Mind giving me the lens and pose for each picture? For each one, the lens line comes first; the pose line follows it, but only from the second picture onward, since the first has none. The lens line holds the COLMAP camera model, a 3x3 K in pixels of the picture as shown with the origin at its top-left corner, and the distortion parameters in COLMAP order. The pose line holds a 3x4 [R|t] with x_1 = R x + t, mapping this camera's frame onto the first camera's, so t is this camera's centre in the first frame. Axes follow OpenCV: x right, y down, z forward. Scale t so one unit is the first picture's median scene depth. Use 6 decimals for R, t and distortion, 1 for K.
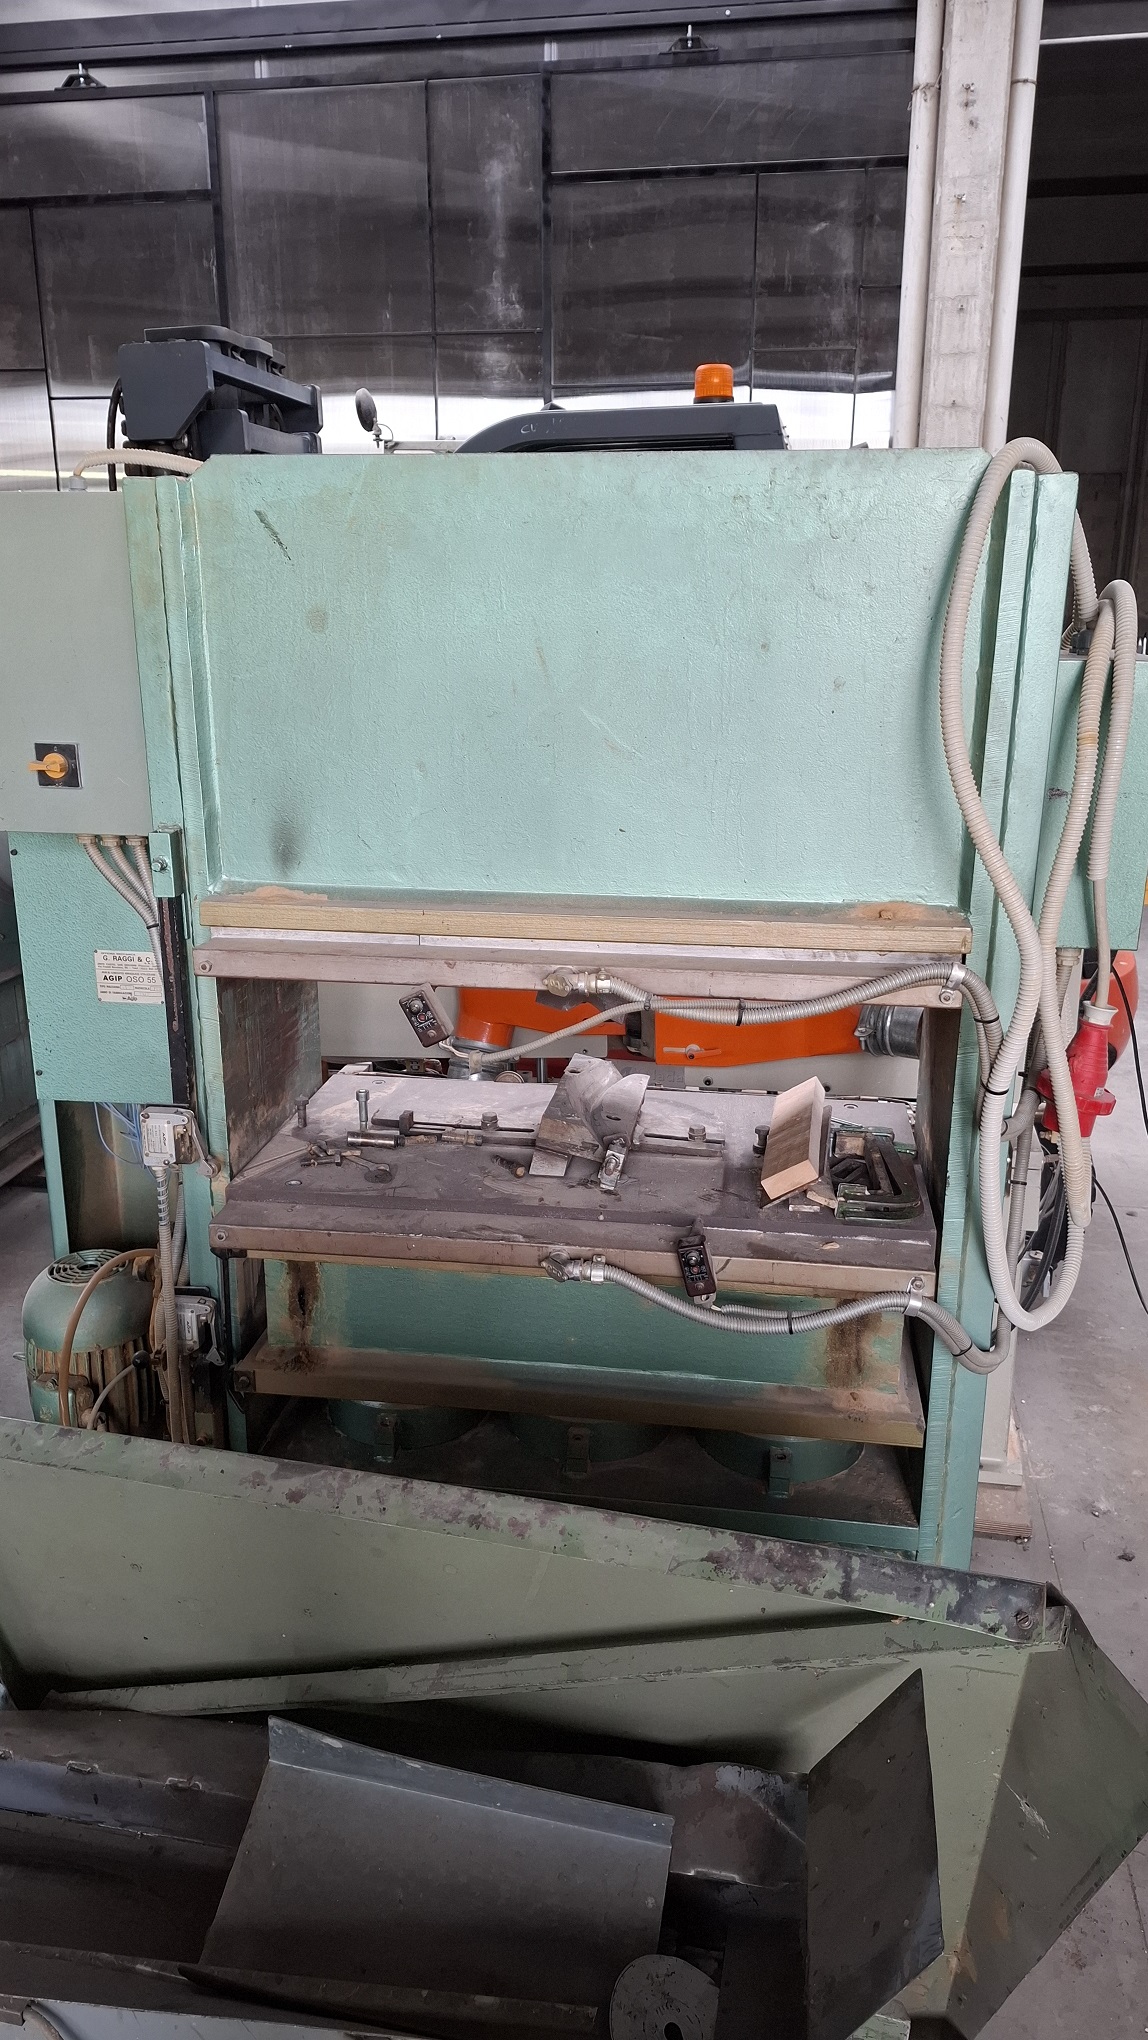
lens RADIAL K [[1430.8, 0, 574.0], [0, 1430.8, 1020.0], [0, 0, 1]] dist [0.082727, 0.000154]
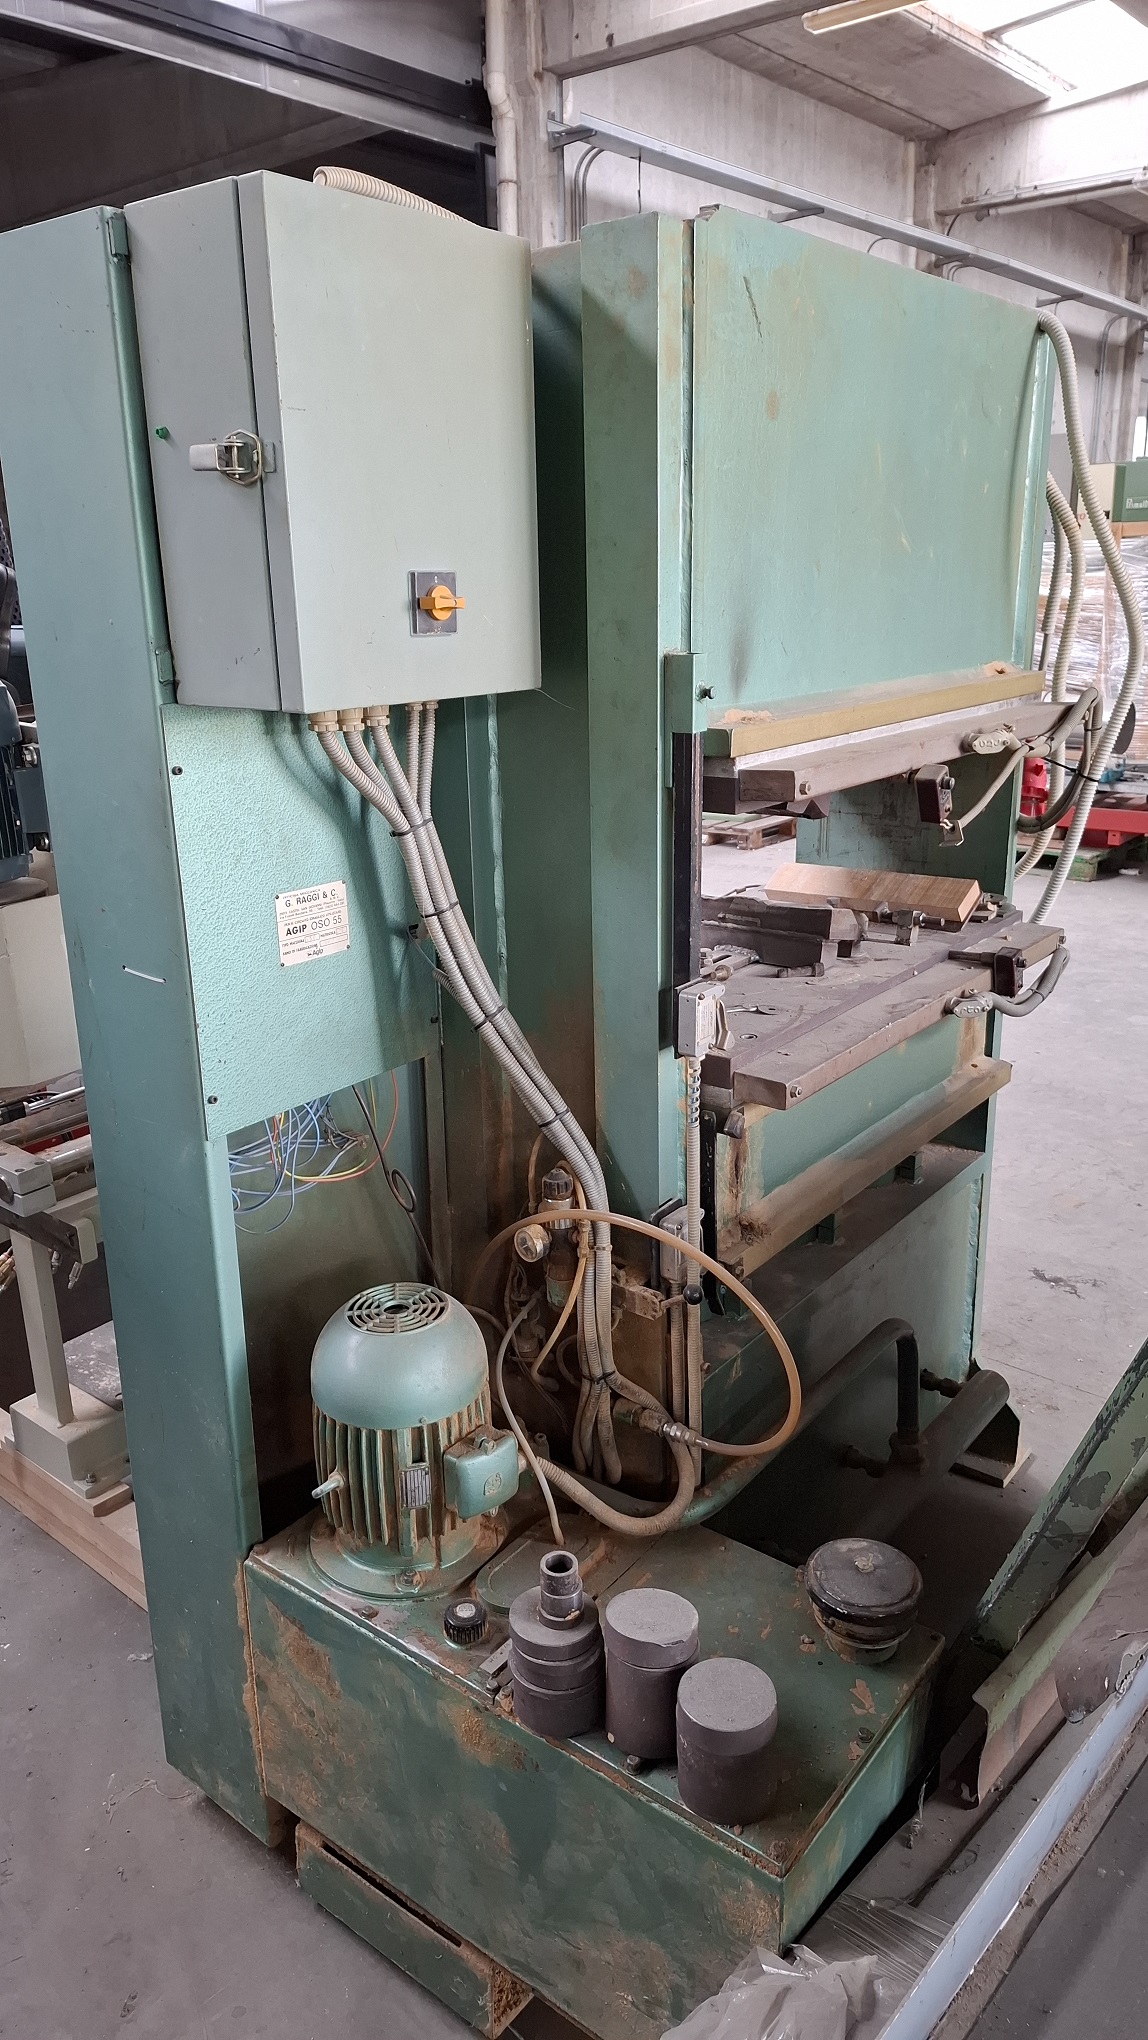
lens RADIAL K [[1430.8, 0, 574.0], [0, 1430.8, 1020.0], [0, 0, 1]] dist [0.082727, 0.000154]
pose [[0.480242, -0.268519, 0.835024, -0.895649], [0.267220, 0.951525, 0.152298, -0.060432], [-0.835441, 0.149995, 0.528715, 0.525381]]
